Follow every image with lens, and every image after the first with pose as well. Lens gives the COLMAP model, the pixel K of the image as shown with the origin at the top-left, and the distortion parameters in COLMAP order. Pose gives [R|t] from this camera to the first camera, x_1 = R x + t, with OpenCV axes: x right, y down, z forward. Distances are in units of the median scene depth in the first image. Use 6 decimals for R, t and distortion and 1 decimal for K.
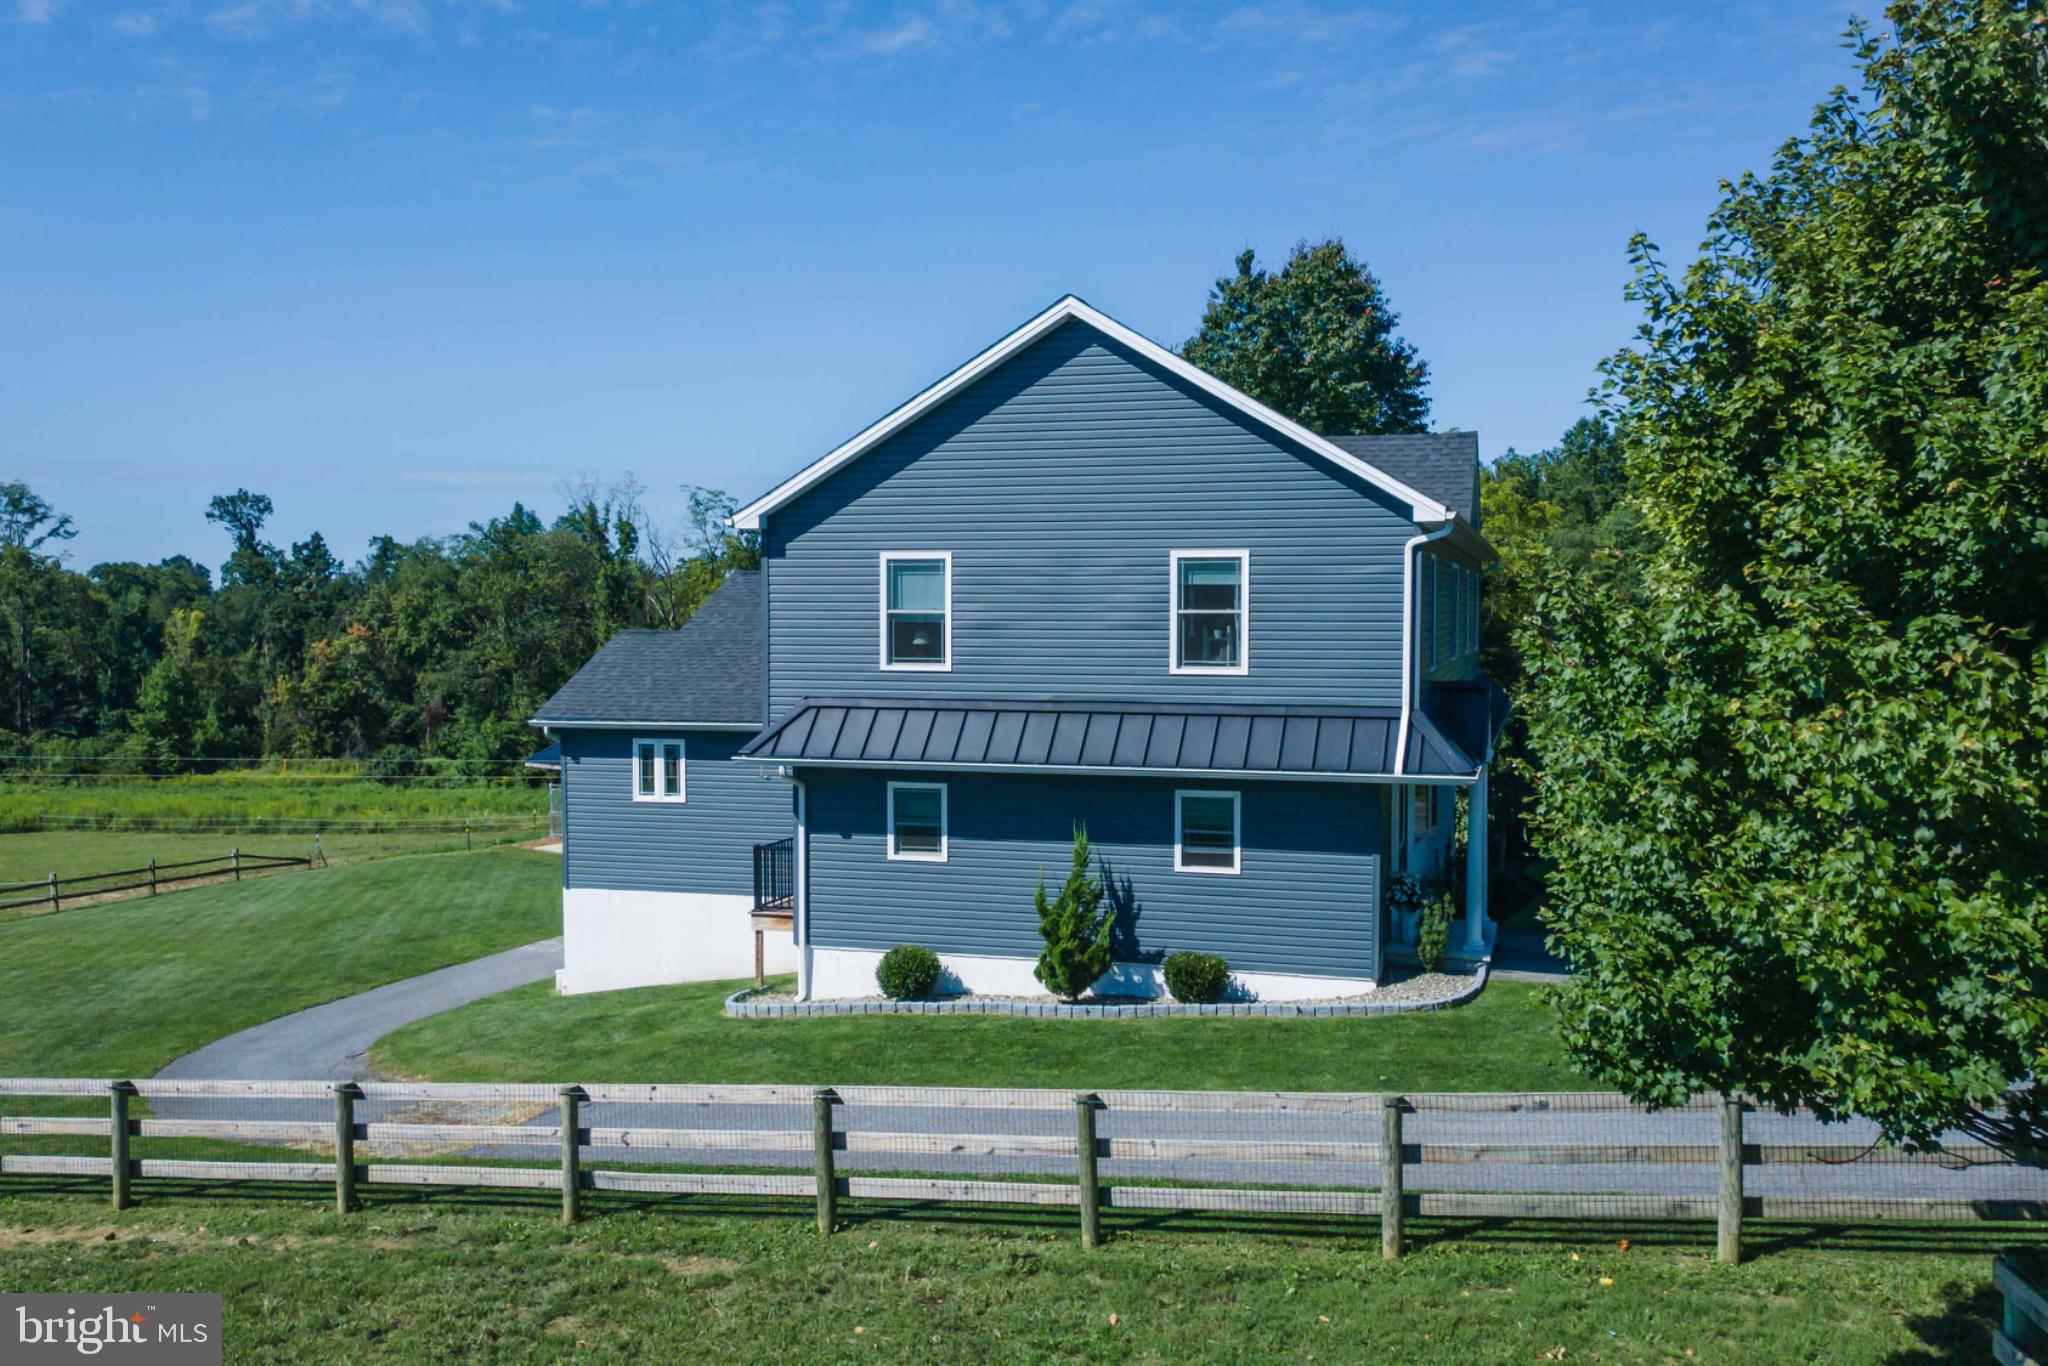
lens RADIAL K [[1758.3, 0, 1024.0], [0, 1758.3, 683.0], [0, 0, 1]] dist [0.071471, -0.069552]
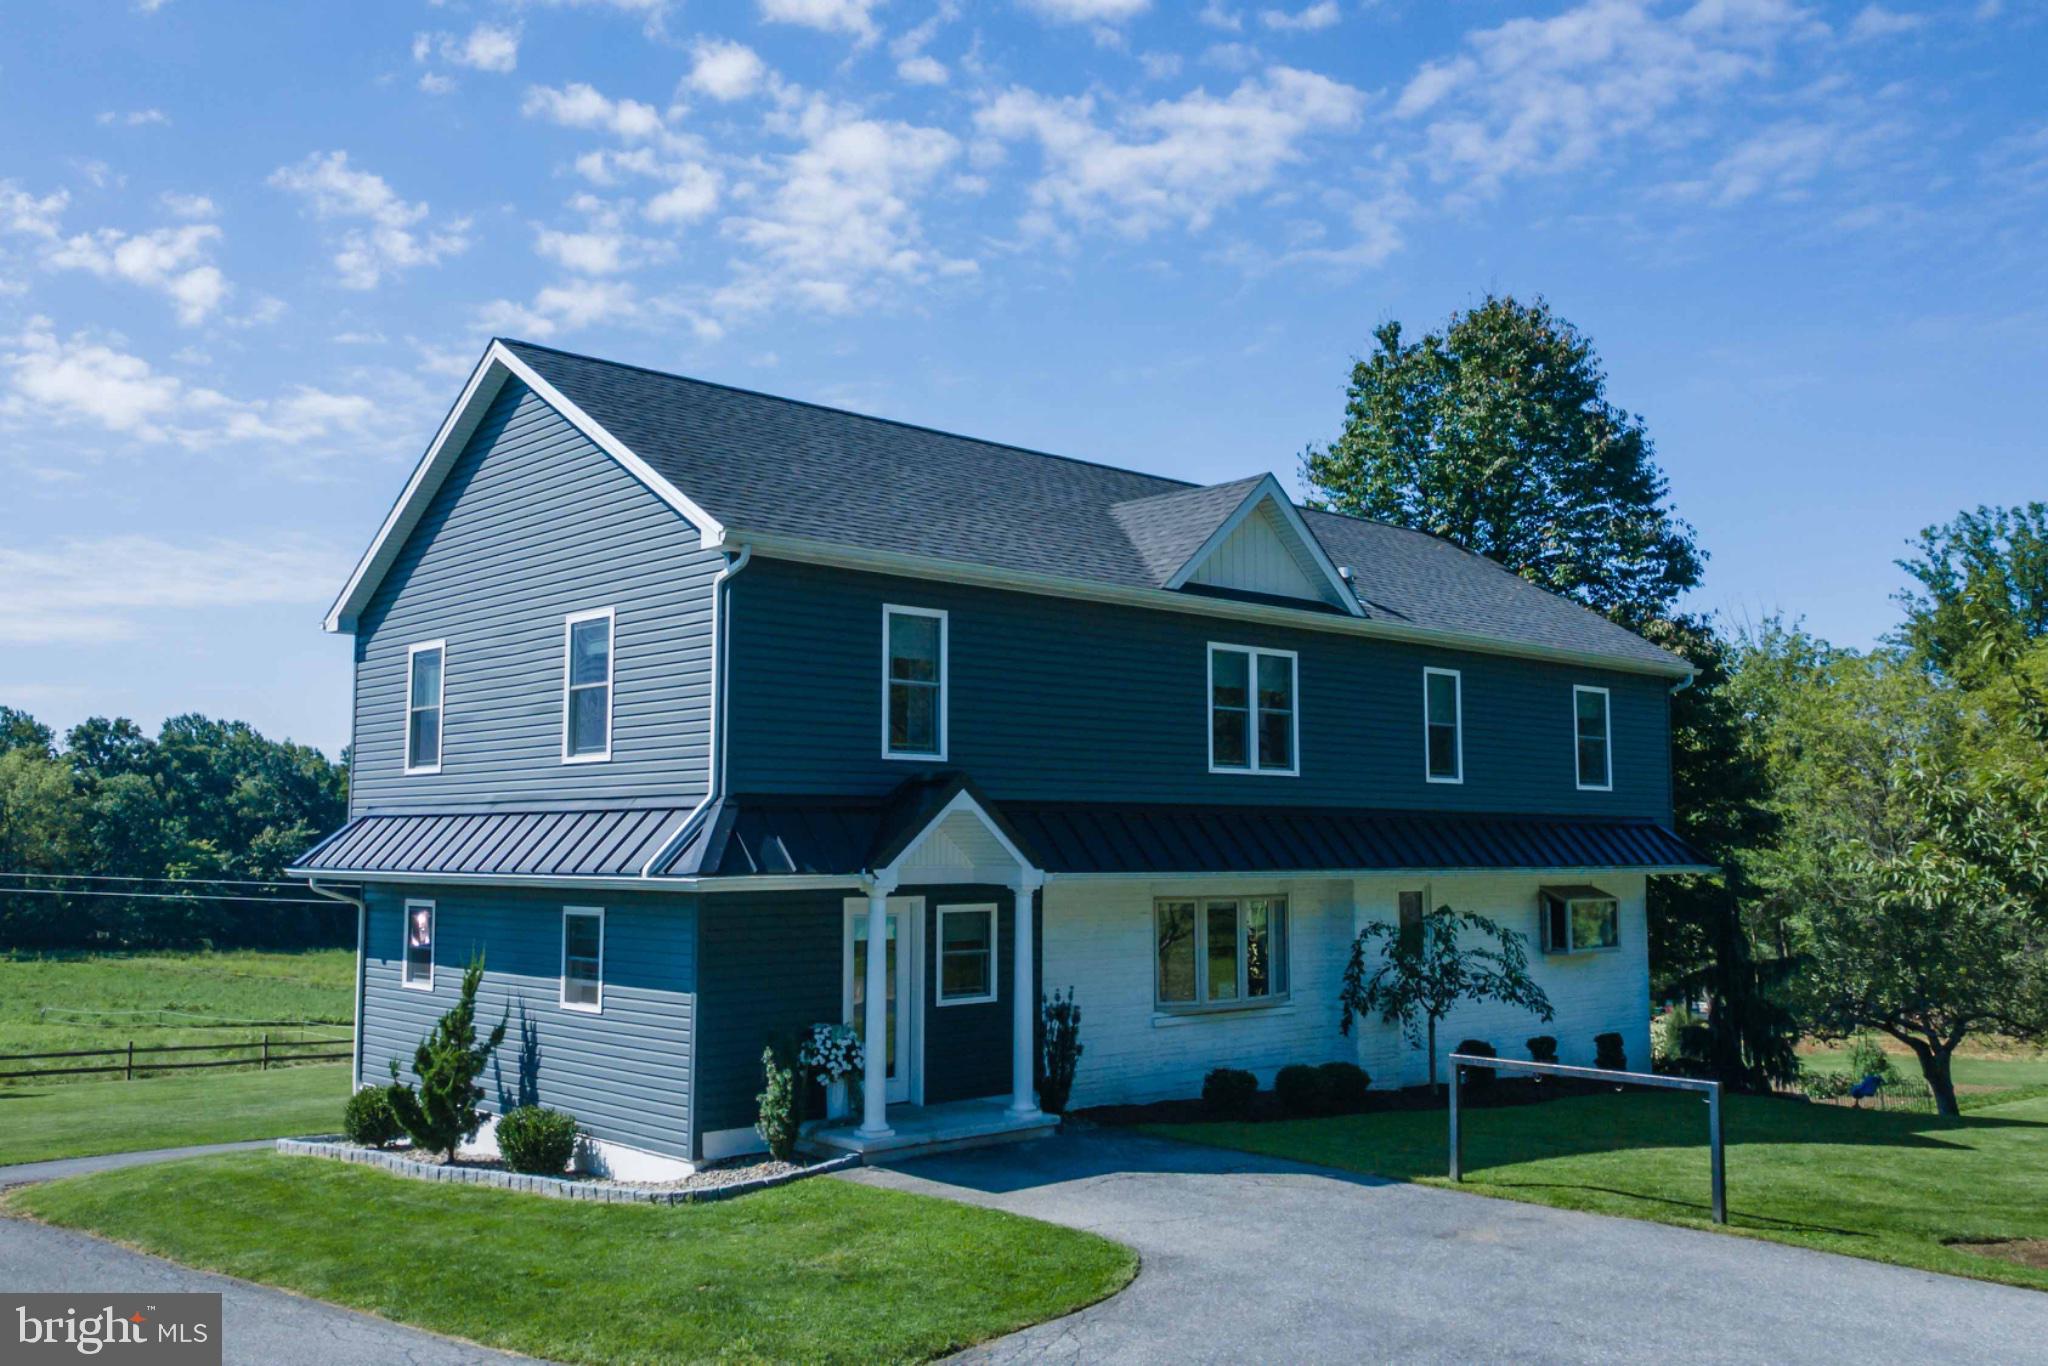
lens RADIAL K [[1758.3, 0, 1024.0], [0, 1758.3, 683.0], [0, 0, 1]] dist [0.071471, -0.069552]
pose [[0.861921, -0.052760, -0.504289, 0.693155], [-0.015678, 0.991323, -0.130510, 0.061871], [0.506799, 0.120395, 0.853615, 0.399386]]
